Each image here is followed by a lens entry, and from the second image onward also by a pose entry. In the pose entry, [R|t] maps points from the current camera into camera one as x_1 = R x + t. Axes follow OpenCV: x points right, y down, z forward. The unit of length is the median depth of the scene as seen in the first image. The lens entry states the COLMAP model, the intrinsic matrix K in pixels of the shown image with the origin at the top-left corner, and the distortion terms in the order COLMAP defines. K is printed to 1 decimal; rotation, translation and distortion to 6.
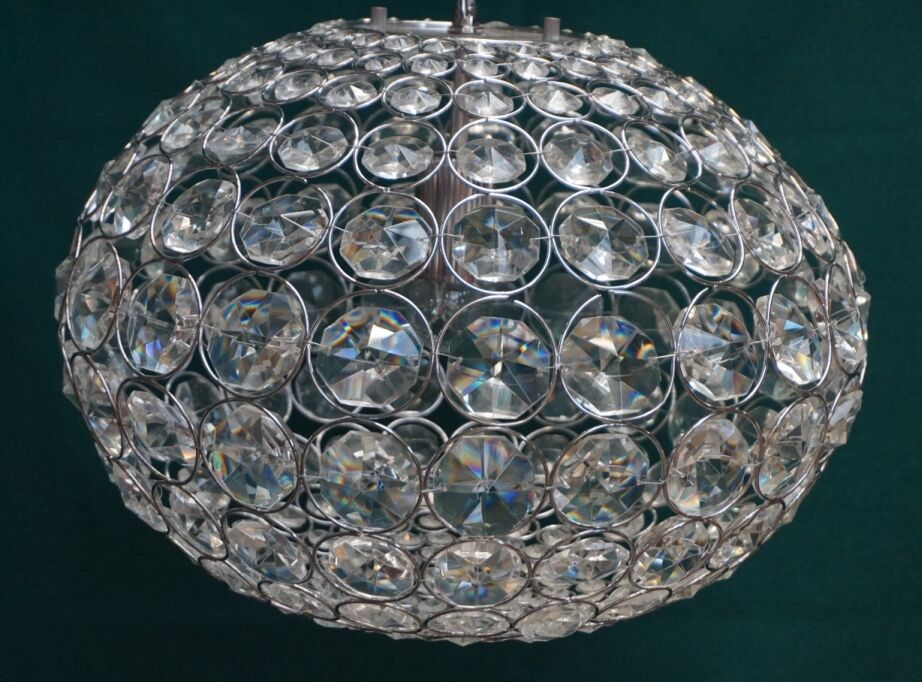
lens RADIAL K [[2017.7, 0, 459.0], [0, 2017.7, 342.1], [0, 0, 1]] dist [-0.001352, 0.000000]
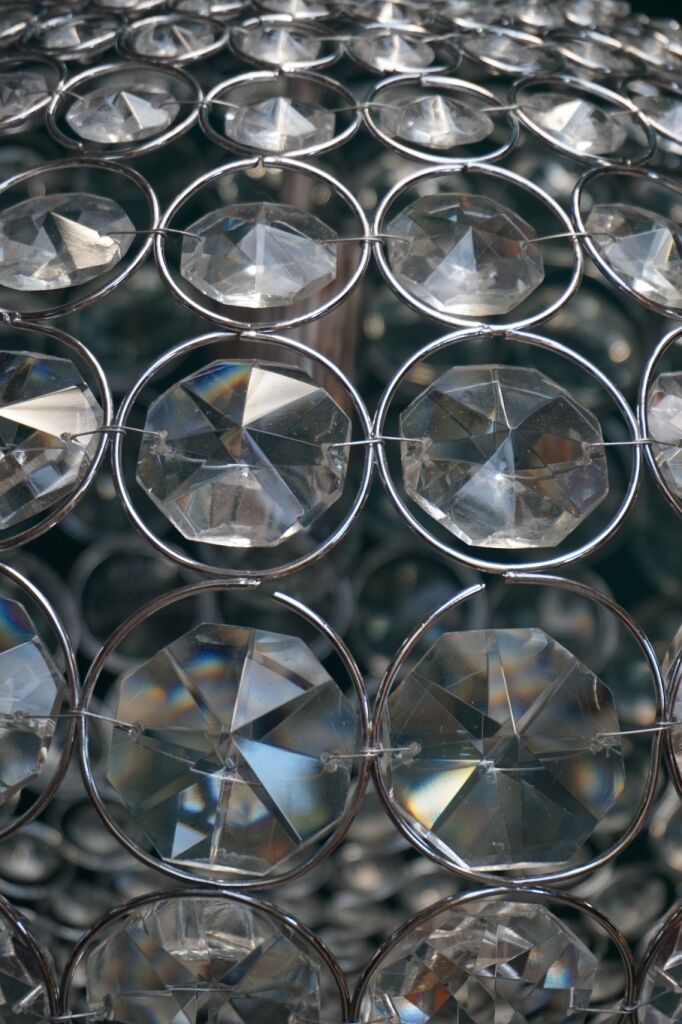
lens RADIAL K [[2053.6, 0, 342.0], [0, 2053.6, 514.0], [0, 0, 1]] dist [0.129224, 0.000000]
pose [[0.991724, 0.040080, -0.121969, 0.087241], [-0.033330, 0.997824, 0.056890, -0.057842], [0.123984, -0.052354, 0.990902, 0.540790]]
